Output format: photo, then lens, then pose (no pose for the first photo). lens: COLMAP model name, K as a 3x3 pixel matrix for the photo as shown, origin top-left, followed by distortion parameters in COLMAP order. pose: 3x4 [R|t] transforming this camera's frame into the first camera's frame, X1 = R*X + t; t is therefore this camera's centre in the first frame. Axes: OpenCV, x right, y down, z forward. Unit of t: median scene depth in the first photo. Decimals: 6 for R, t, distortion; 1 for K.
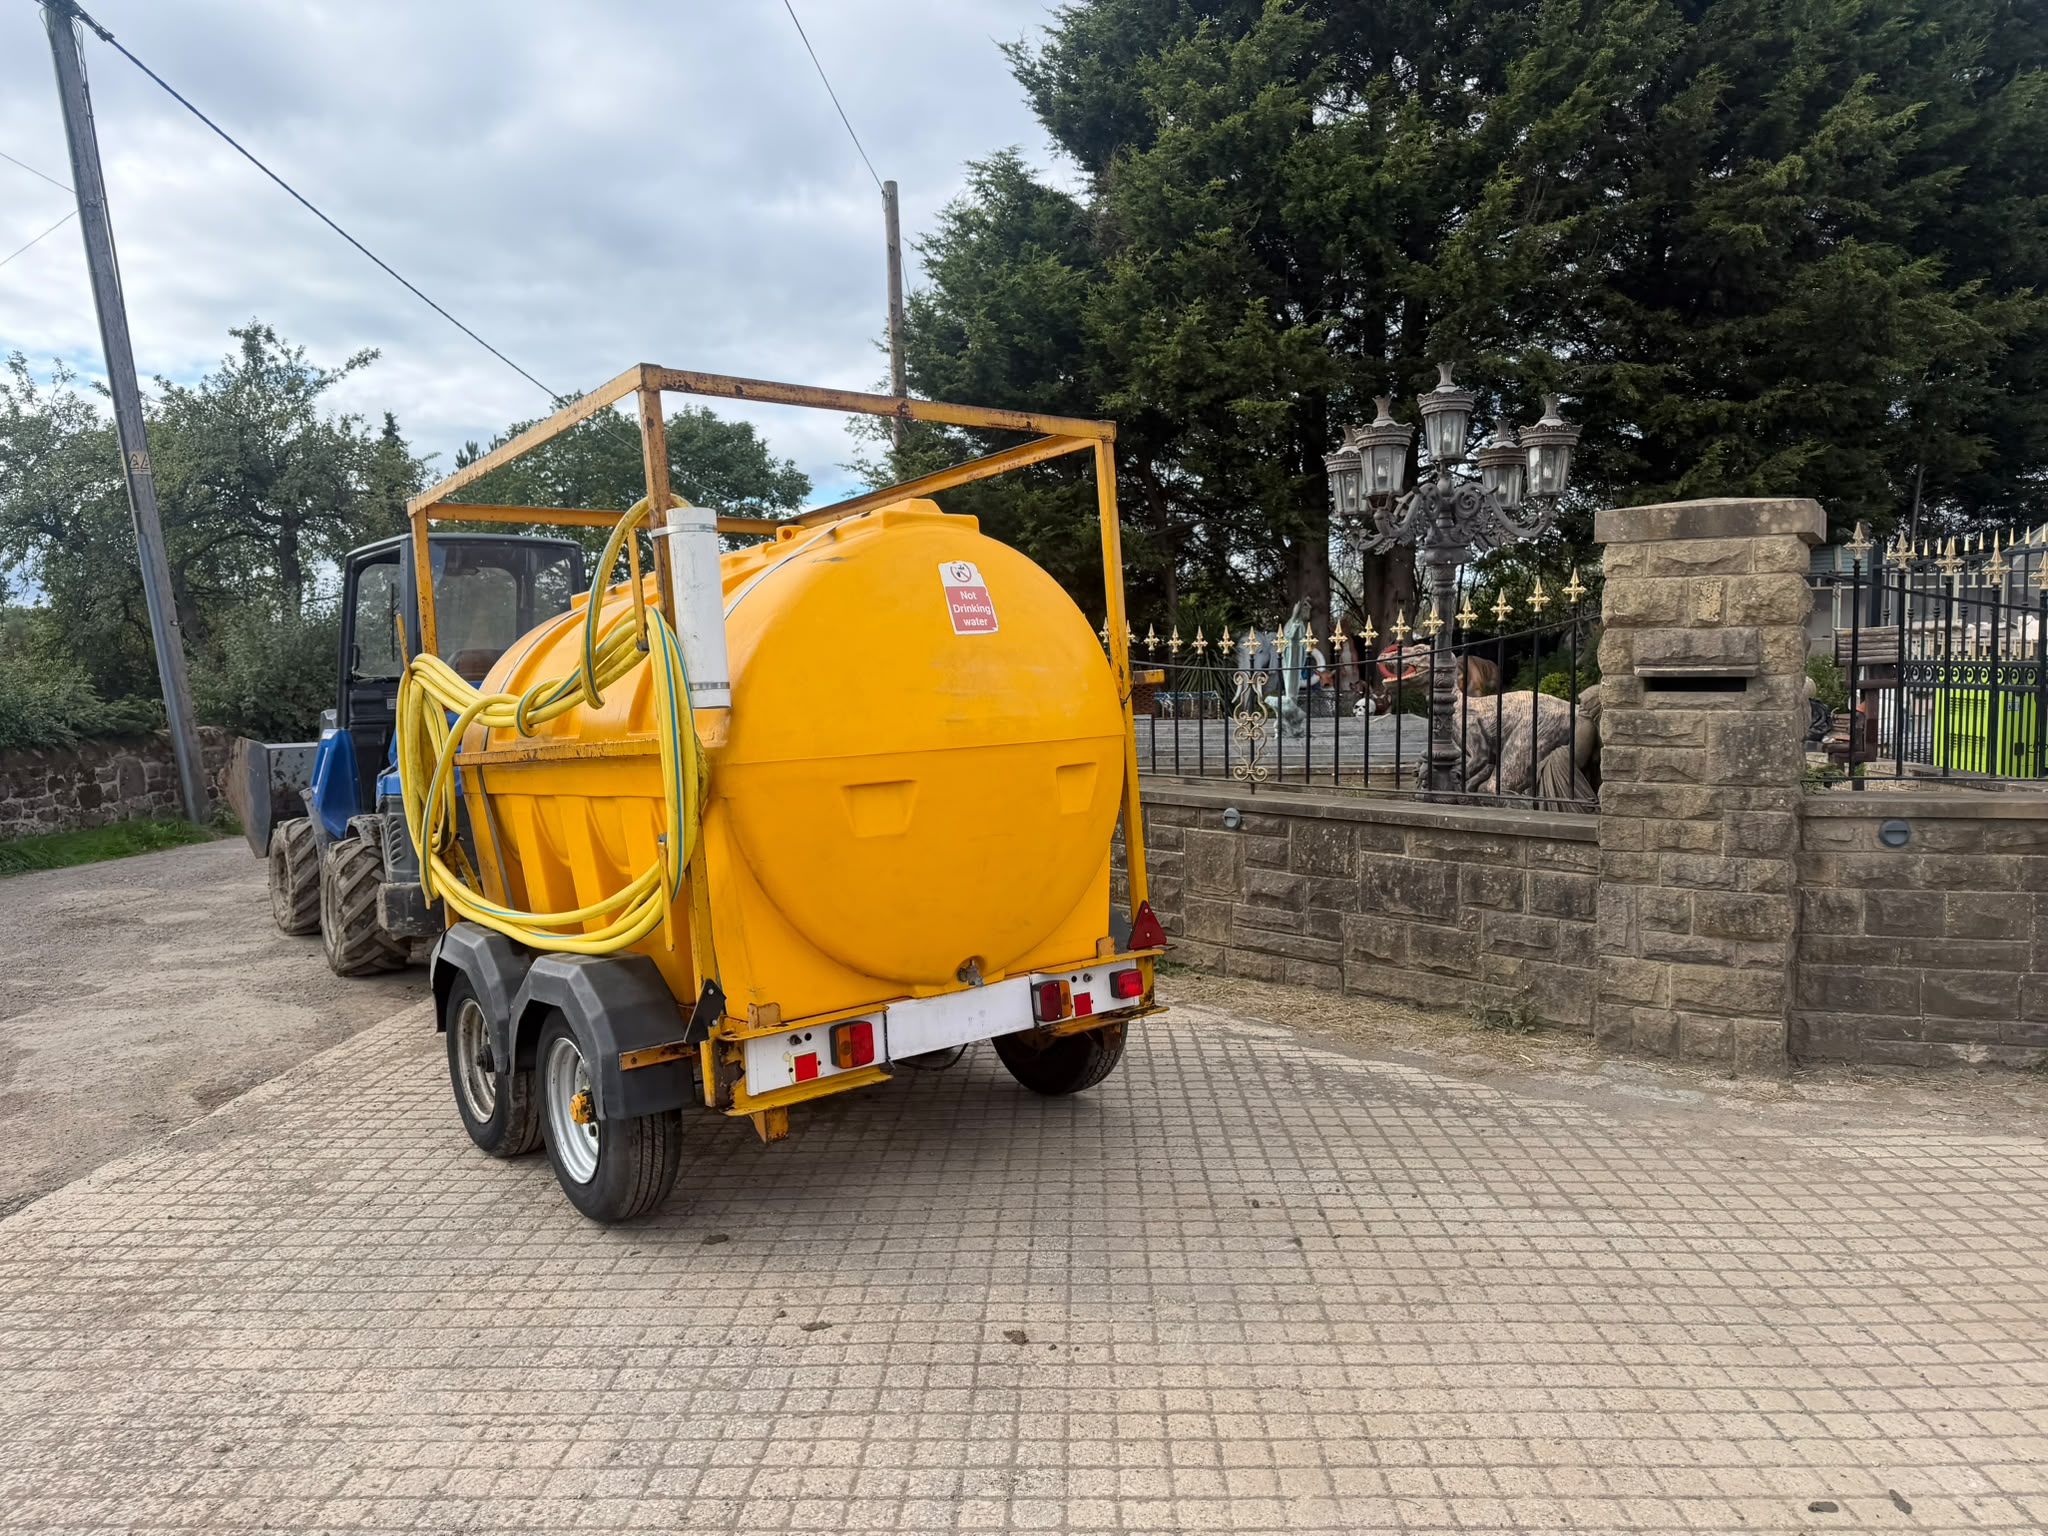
lens RADIAL K [[1441.3, 0, 1018.9], [0, 1441.3, 776.8], [0, 0, 1]] dist [0.055694, -0.069349]
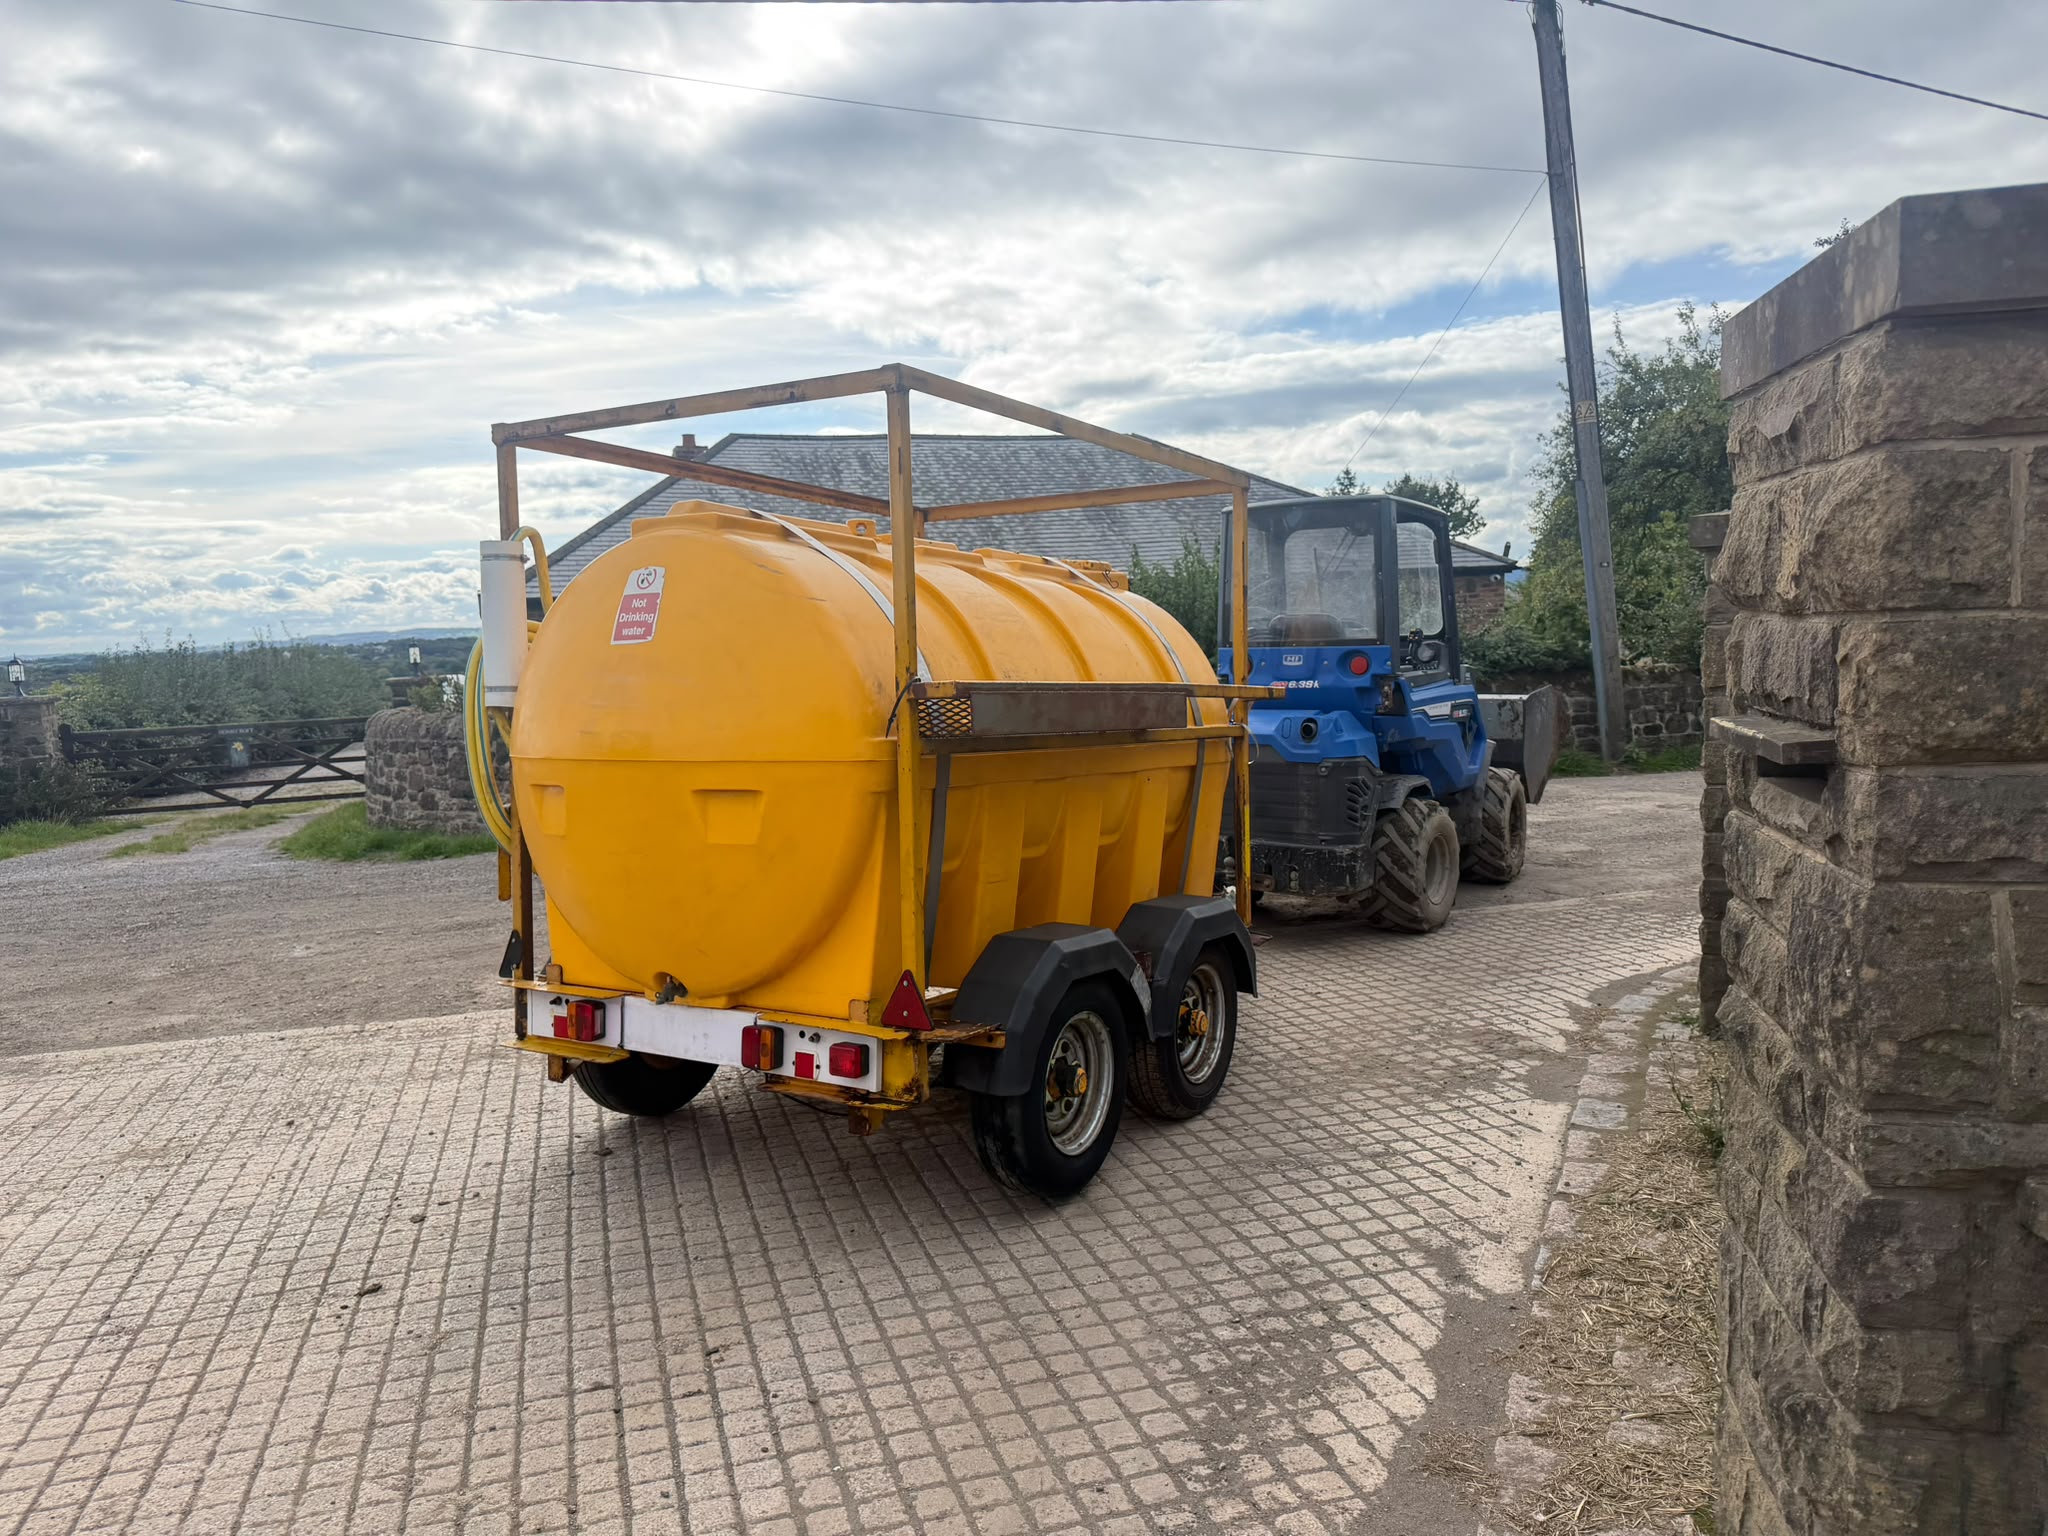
lens RADIAL K [[1454.0, 0, 1005.4], [0, 1454.0, 816.0], [0, 0, 1]] dist [0.022772, -0.028142]
pose [[0.332321, 0.128698, -0.934345, 0.739329], [-0.051197, 0.991647, 0.118382, -0.085148], [0.941776, 0.008495, 0.336134, 0.685357]]
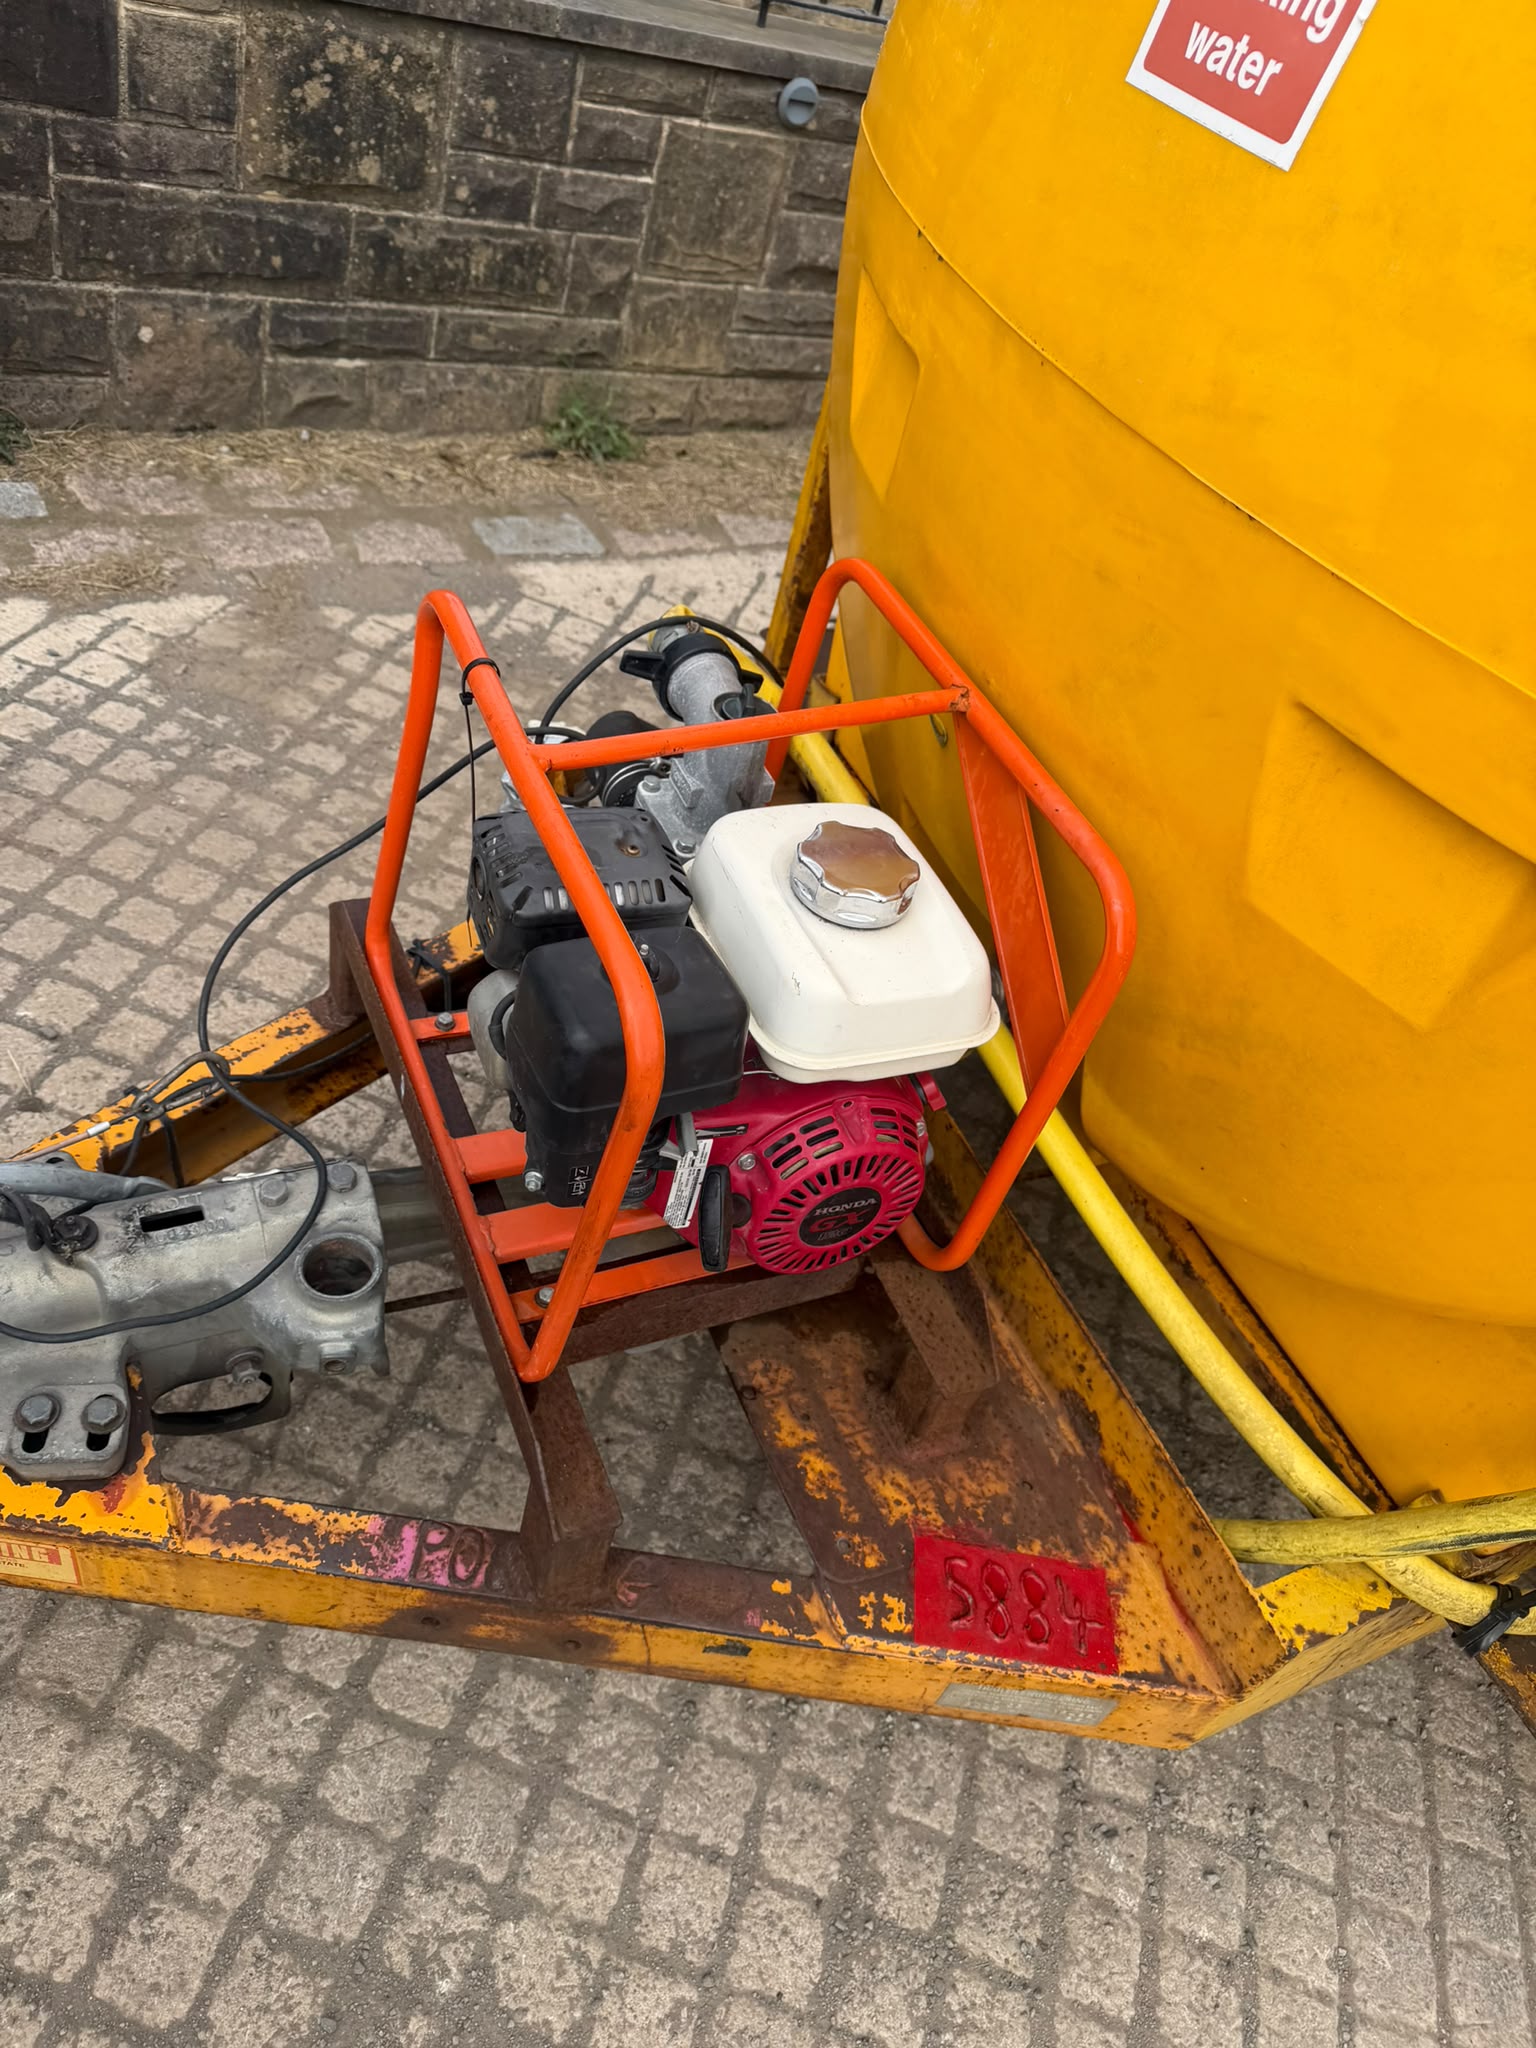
lens RADIAL K [[1454.0, 0, 722.9], [0, 1454.0, 1003.6], [0, 0, 1]] dist [0.022772, -0.028142]
pose [[0.245964, -0.589697, 0.769259, -0.523076], [-0.155784, 0.759272, 0.631852, -0.059665], [-0.956678, -0.275251, 0.094889, 1.153959]]
